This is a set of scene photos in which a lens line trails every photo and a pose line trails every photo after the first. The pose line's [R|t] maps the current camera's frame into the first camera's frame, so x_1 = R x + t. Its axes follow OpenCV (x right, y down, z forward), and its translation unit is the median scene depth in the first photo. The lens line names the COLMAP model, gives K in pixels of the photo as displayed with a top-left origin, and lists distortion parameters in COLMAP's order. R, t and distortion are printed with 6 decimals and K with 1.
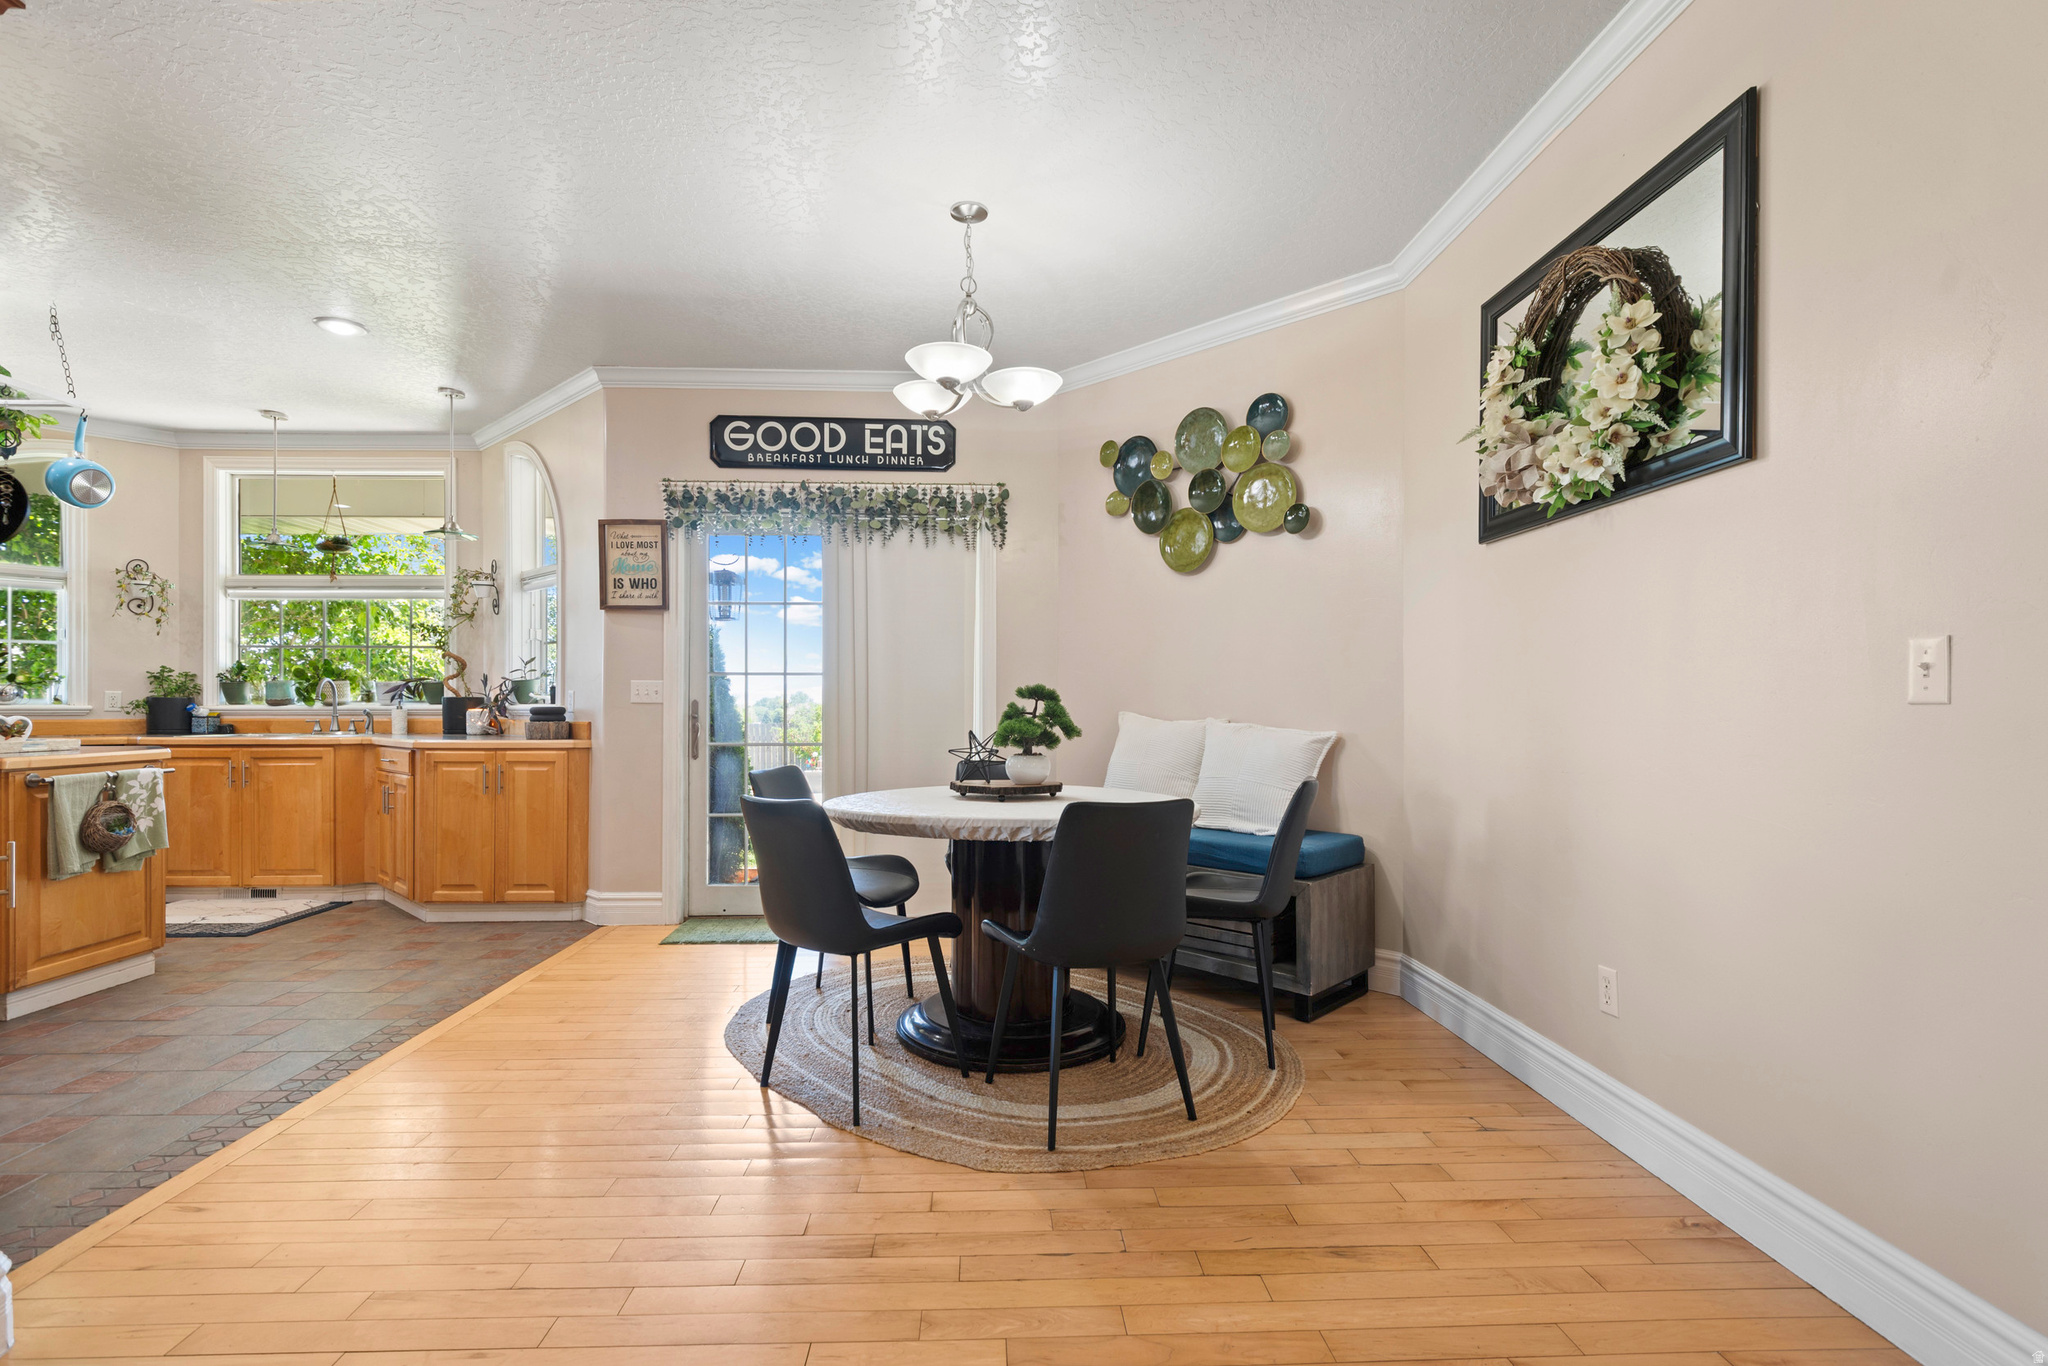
lens RADIAL K [[932.7, 0, 1021.9], [0, 932.7, 703.3], [0, 0, 1]] dist [-0.001896, -0.000220]
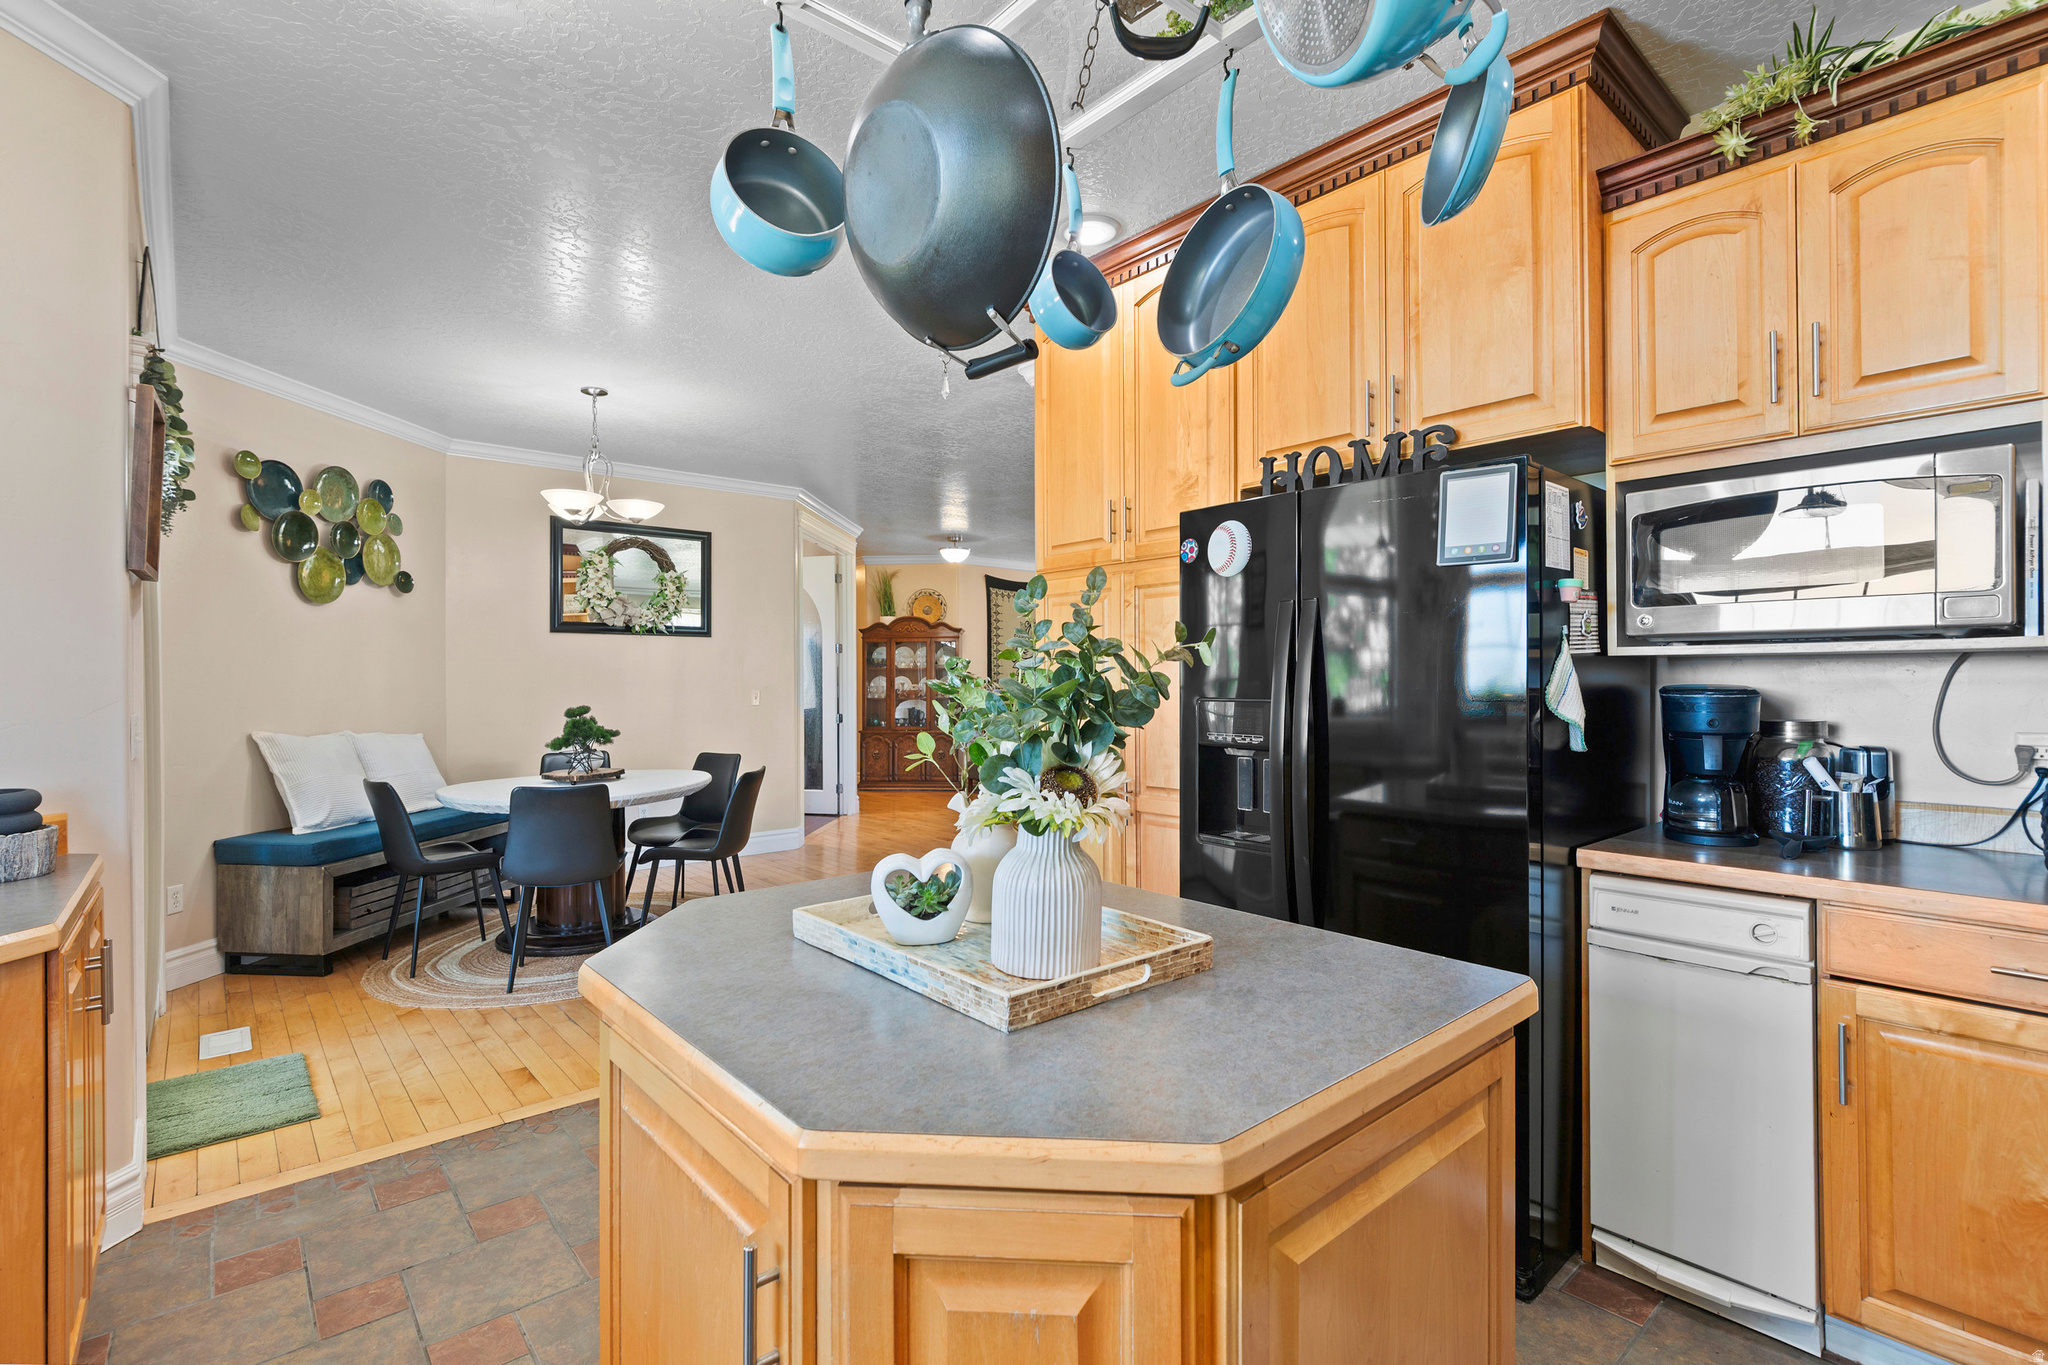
lens RADIAL K [[938.9, 0, 1020.3], [0, 938.9, 678.8], [0, 0, 1]] dist [-0.000530, -0.000175]
pose [[-0.623652, 0.001620, 0.781701, -1.103972], [0.003038, 0.999995, 0.000352, -0.043091], [-0.781697, 0.002594, -0.623654, 0.939475]]
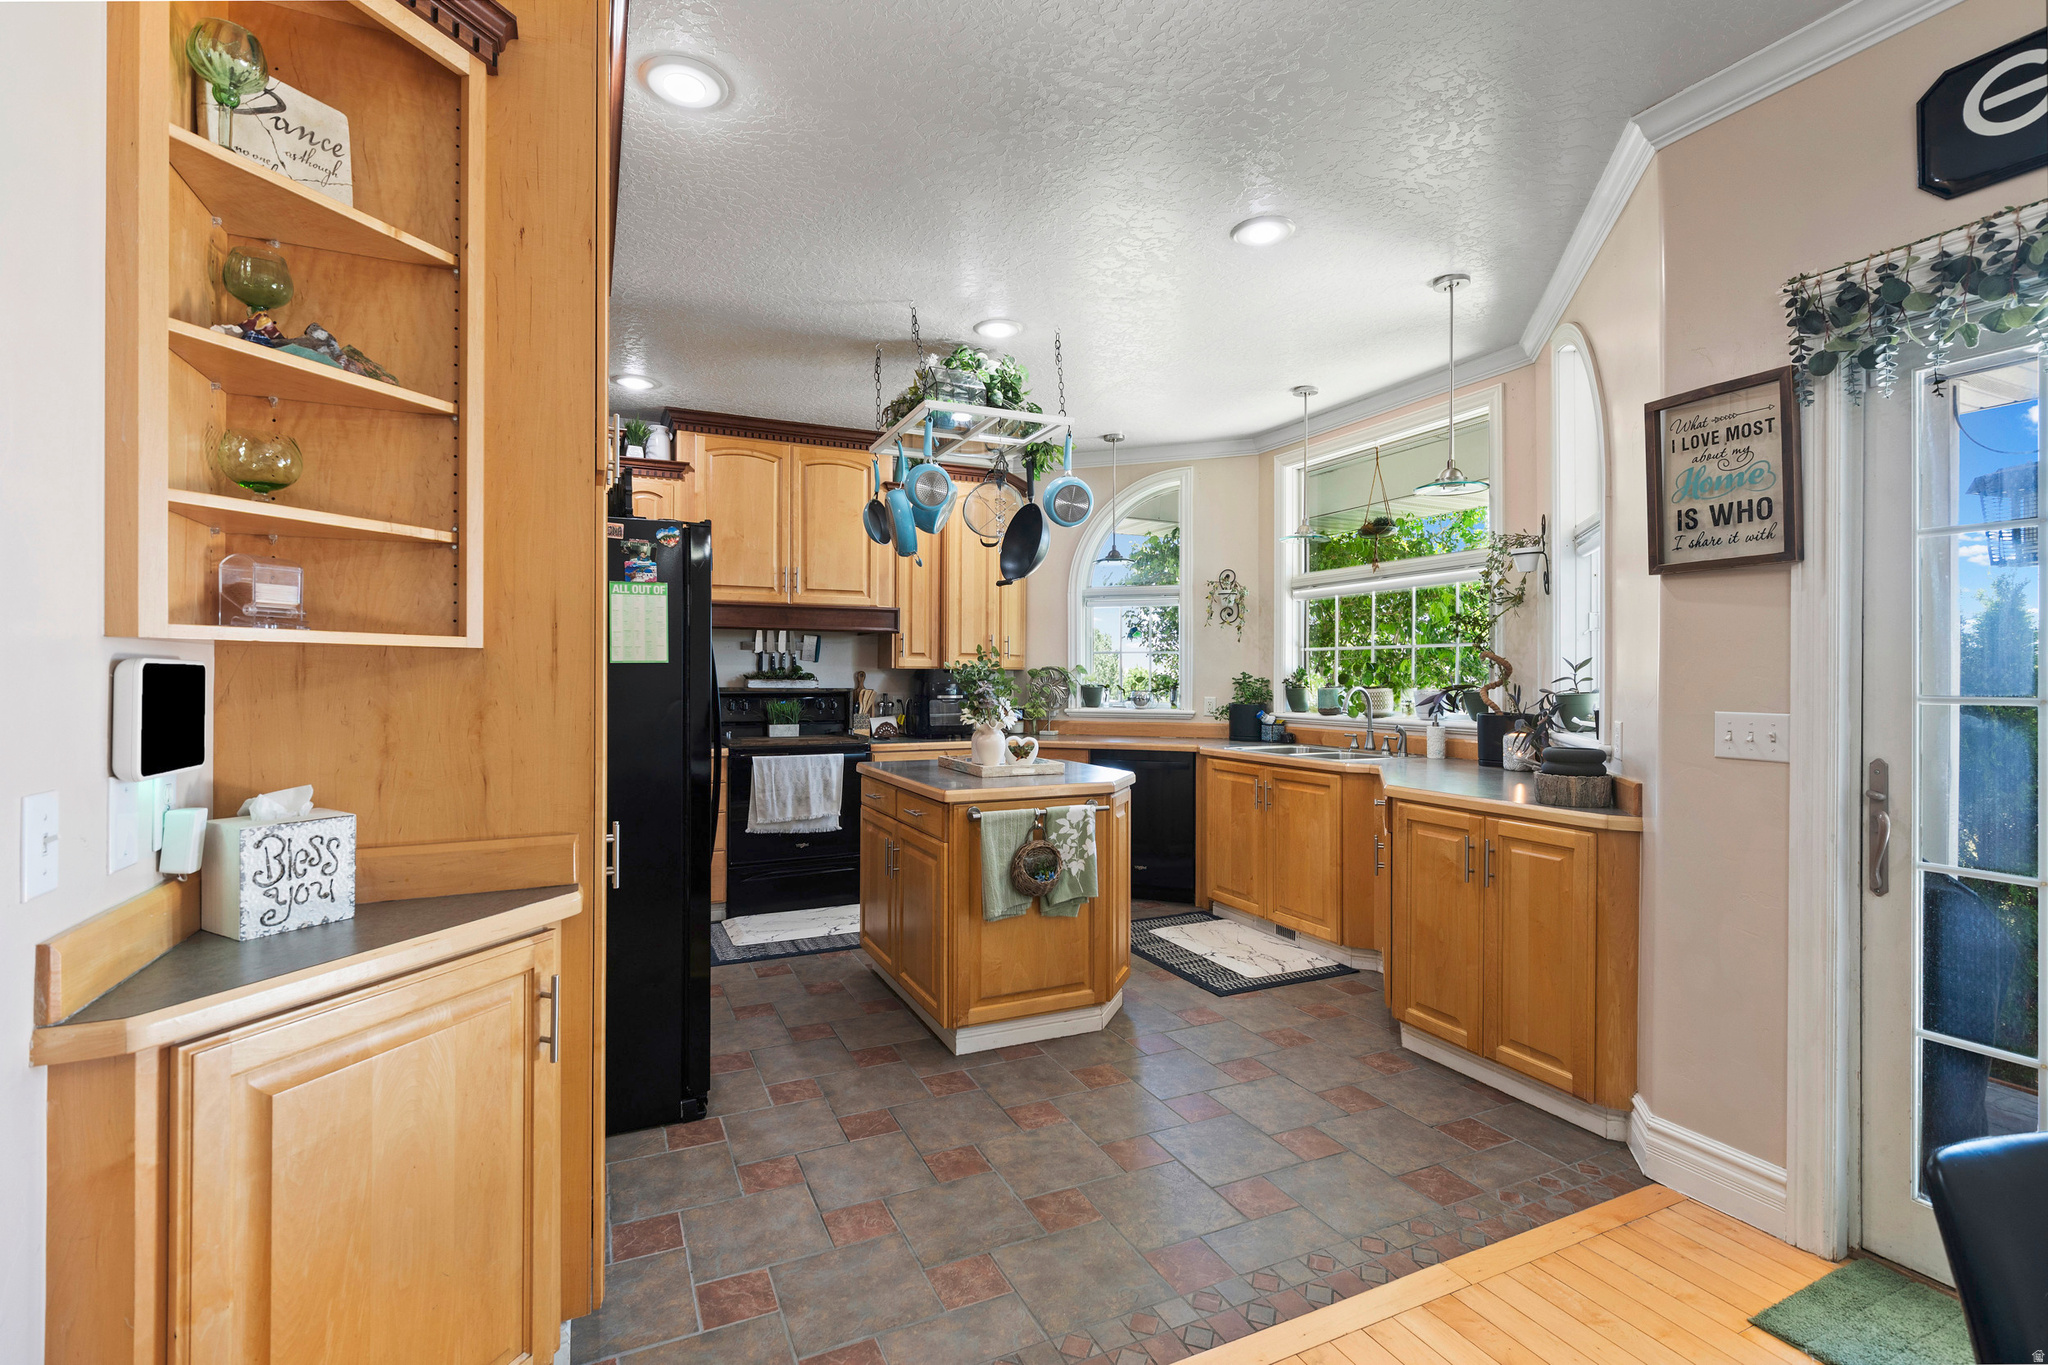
lens RADIAL K [[931.3, 0, 1021.6], [0, 931.3, 670.8], [0, 0, 1]] dist [0.001761, -0.000219]
pose [[0.387823, -0.003786, -0.921726, -0.105723], [-0.003424, 0.999979, -0.005548, -0.042249], [0.921728, 0.005307, 0.387801, 0.468404]]
